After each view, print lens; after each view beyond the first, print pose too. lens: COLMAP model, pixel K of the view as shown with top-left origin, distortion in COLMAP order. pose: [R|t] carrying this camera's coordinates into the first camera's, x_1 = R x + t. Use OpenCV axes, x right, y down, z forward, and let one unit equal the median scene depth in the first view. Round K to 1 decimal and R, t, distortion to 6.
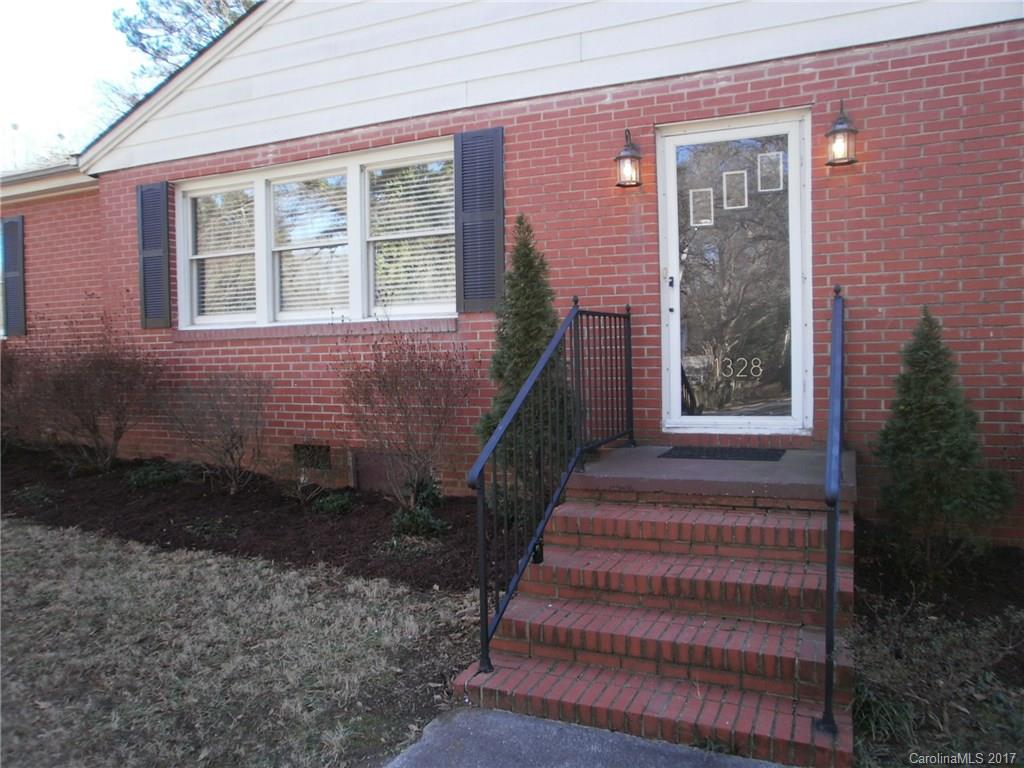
lens RADIAL K [[778.6, 0, 512.0], [0, 778.6, 384.0], [0, 0, 1]] dist [-0.221986, 0.268281]
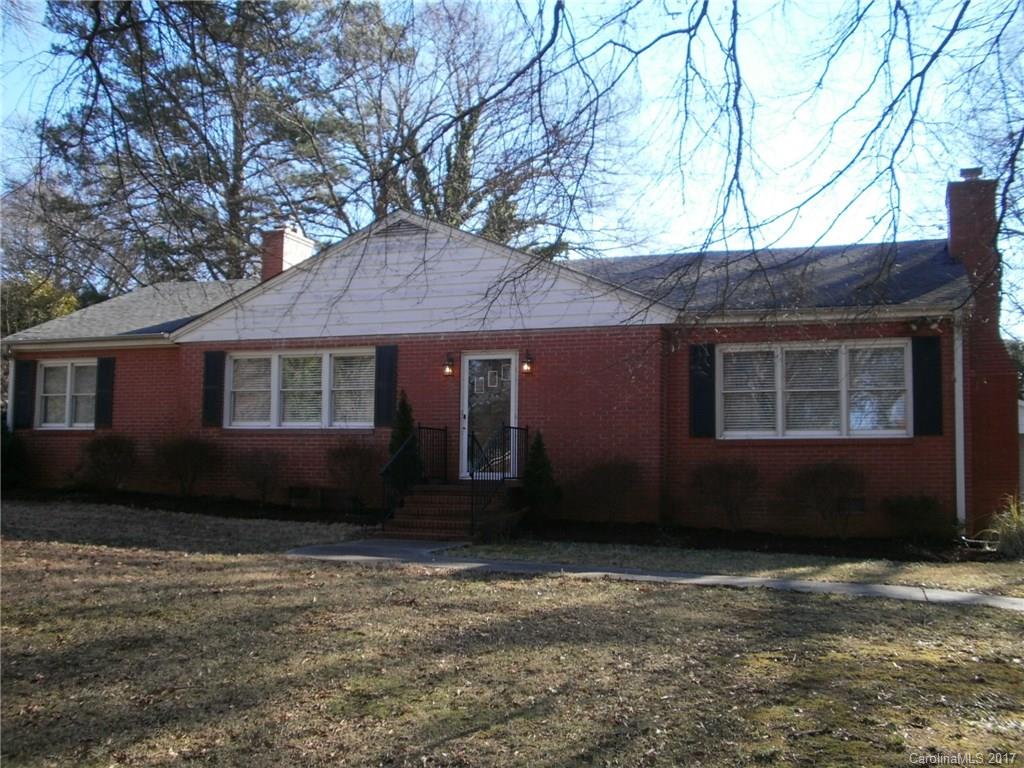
lens RADIAL K [[1110.8, 0, 512.0], [0, 1110.8, 384.0], [0, 0, 1]] dist [0.007199, 0.010760]
pose [[0.995953, 0.038401, 0.081254, 0.060232], [-0.027952, 0.991632, -0.126034, 0.178819], [-0.085414, 0.123253, 0.988693, -2.191174]]
